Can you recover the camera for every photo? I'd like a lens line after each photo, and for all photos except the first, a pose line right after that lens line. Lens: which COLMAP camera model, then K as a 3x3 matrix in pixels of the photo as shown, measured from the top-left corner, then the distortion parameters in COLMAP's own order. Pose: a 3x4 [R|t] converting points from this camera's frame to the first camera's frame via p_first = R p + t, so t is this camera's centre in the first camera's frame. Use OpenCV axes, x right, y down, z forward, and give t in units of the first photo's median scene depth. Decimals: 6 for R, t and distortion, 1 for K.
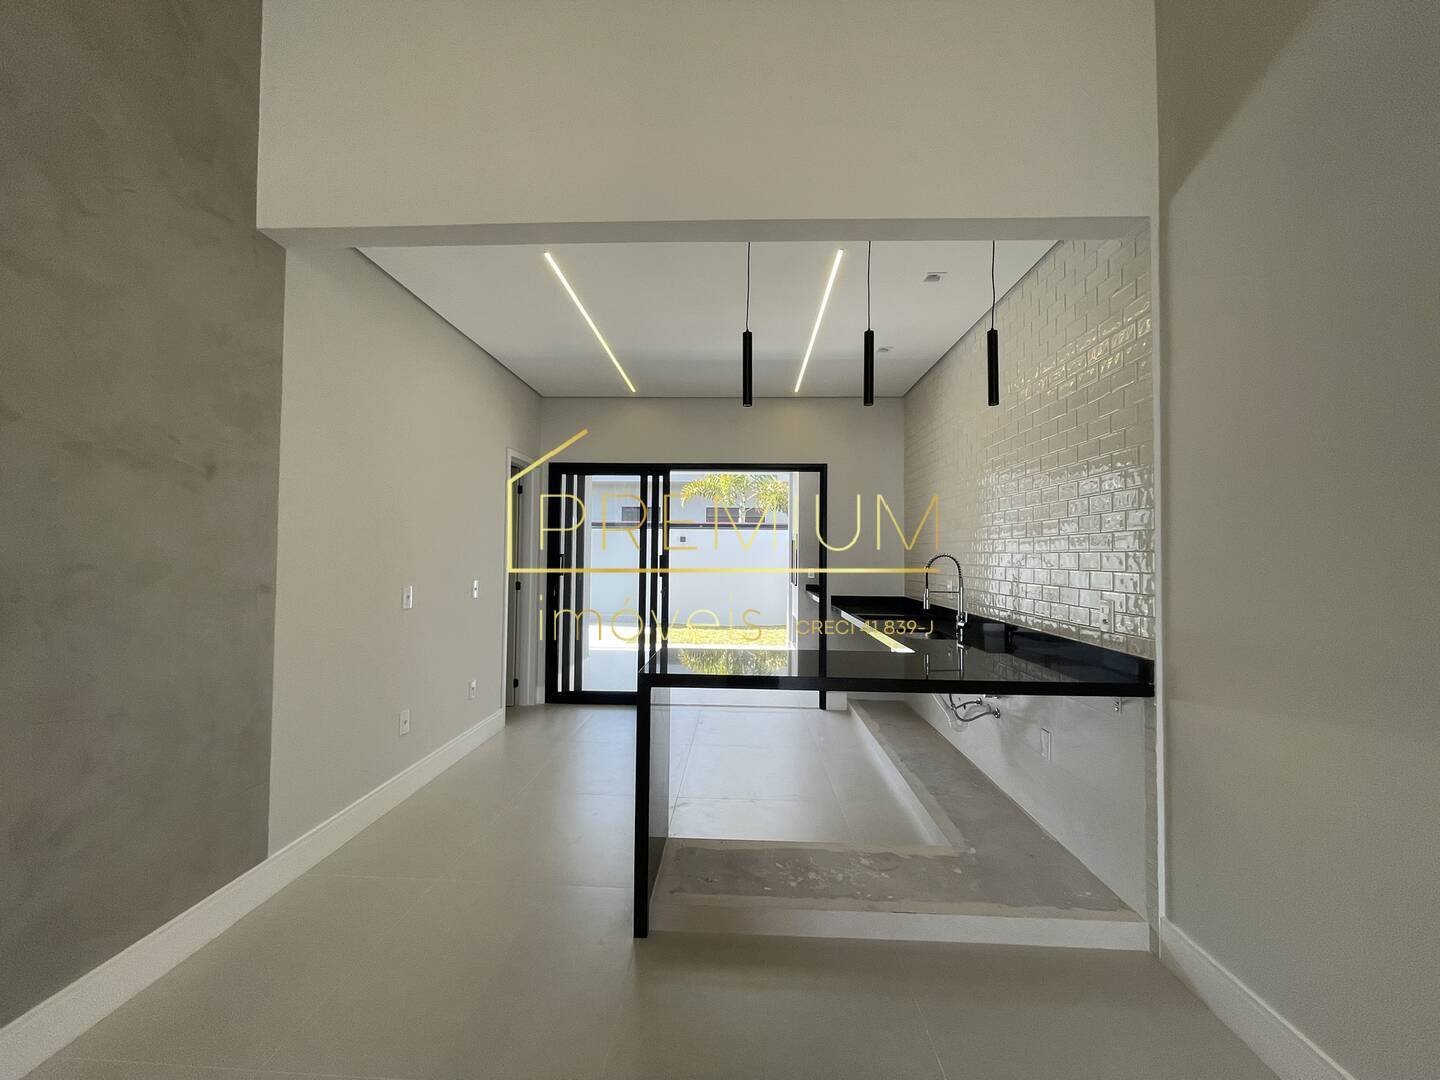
lens RADIAL K [[584.2, 0, 717.9], [0, 584.2, 539.4], [0, 0, 1]] dist [-0.001132, 0.000124]
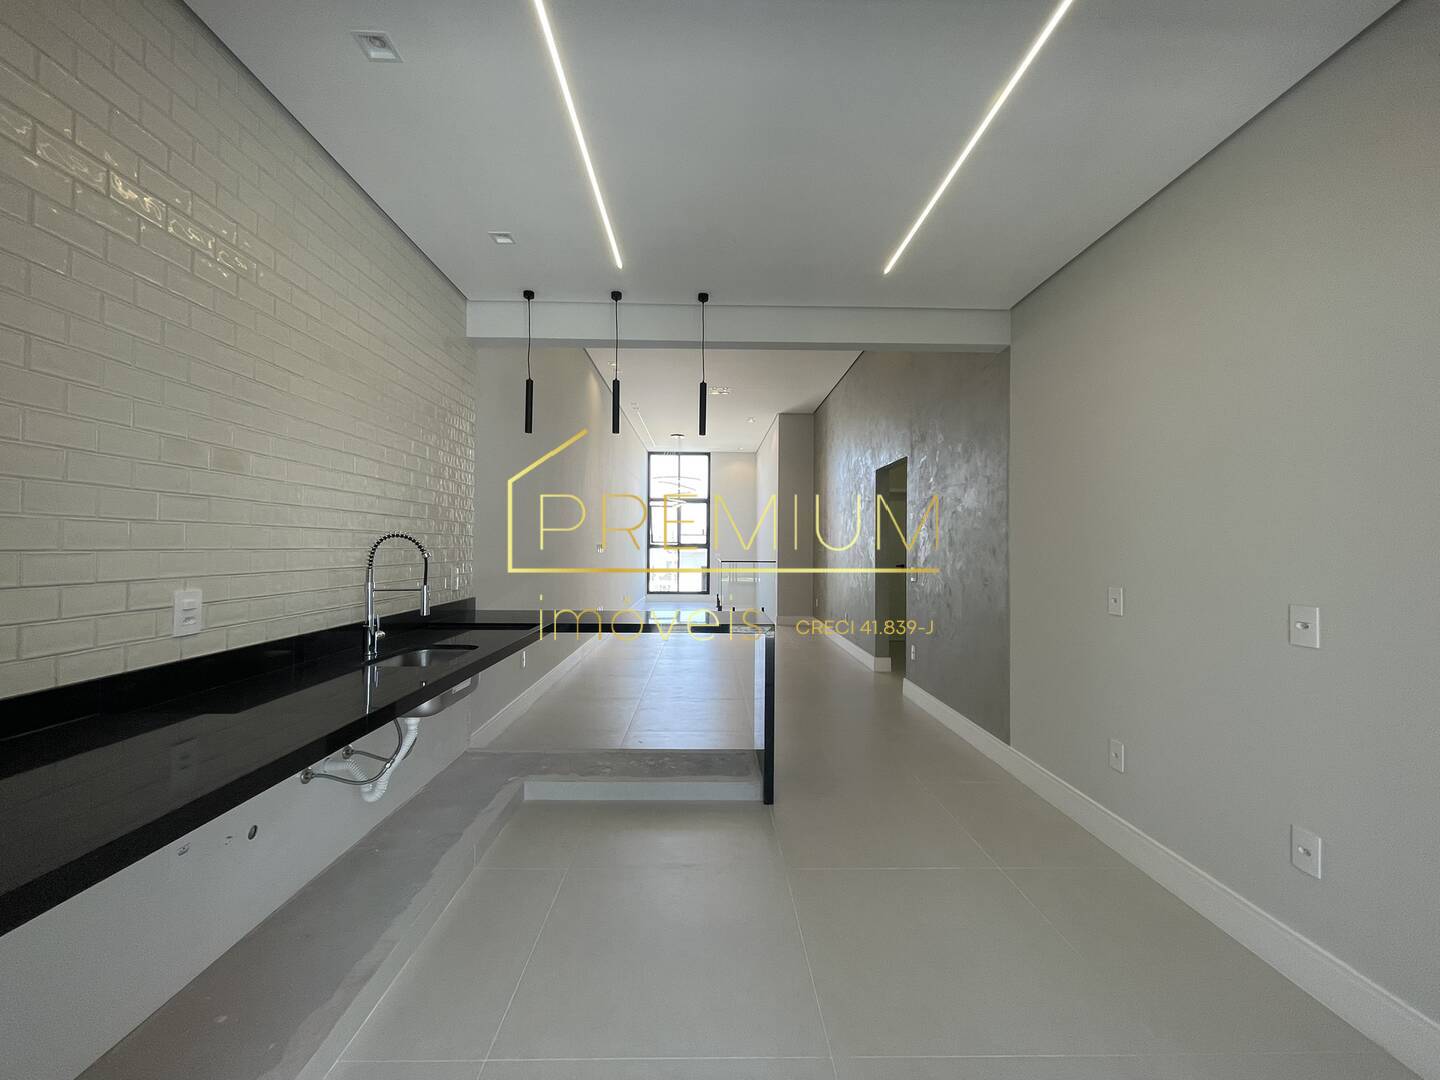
lens RADIAL K [[584.2, 0, 717.9], [0, 584.2, 539.4], [0, 0, 1]] dist [-0.001132, 0.000124]
pose [[-0.997810, -0.016917, -0.063943, 0.092937], [-0.014605, 0.999228, -0.036460, 0.069183], [0.064510, -0.035446, -0.997287, 2.327008]]
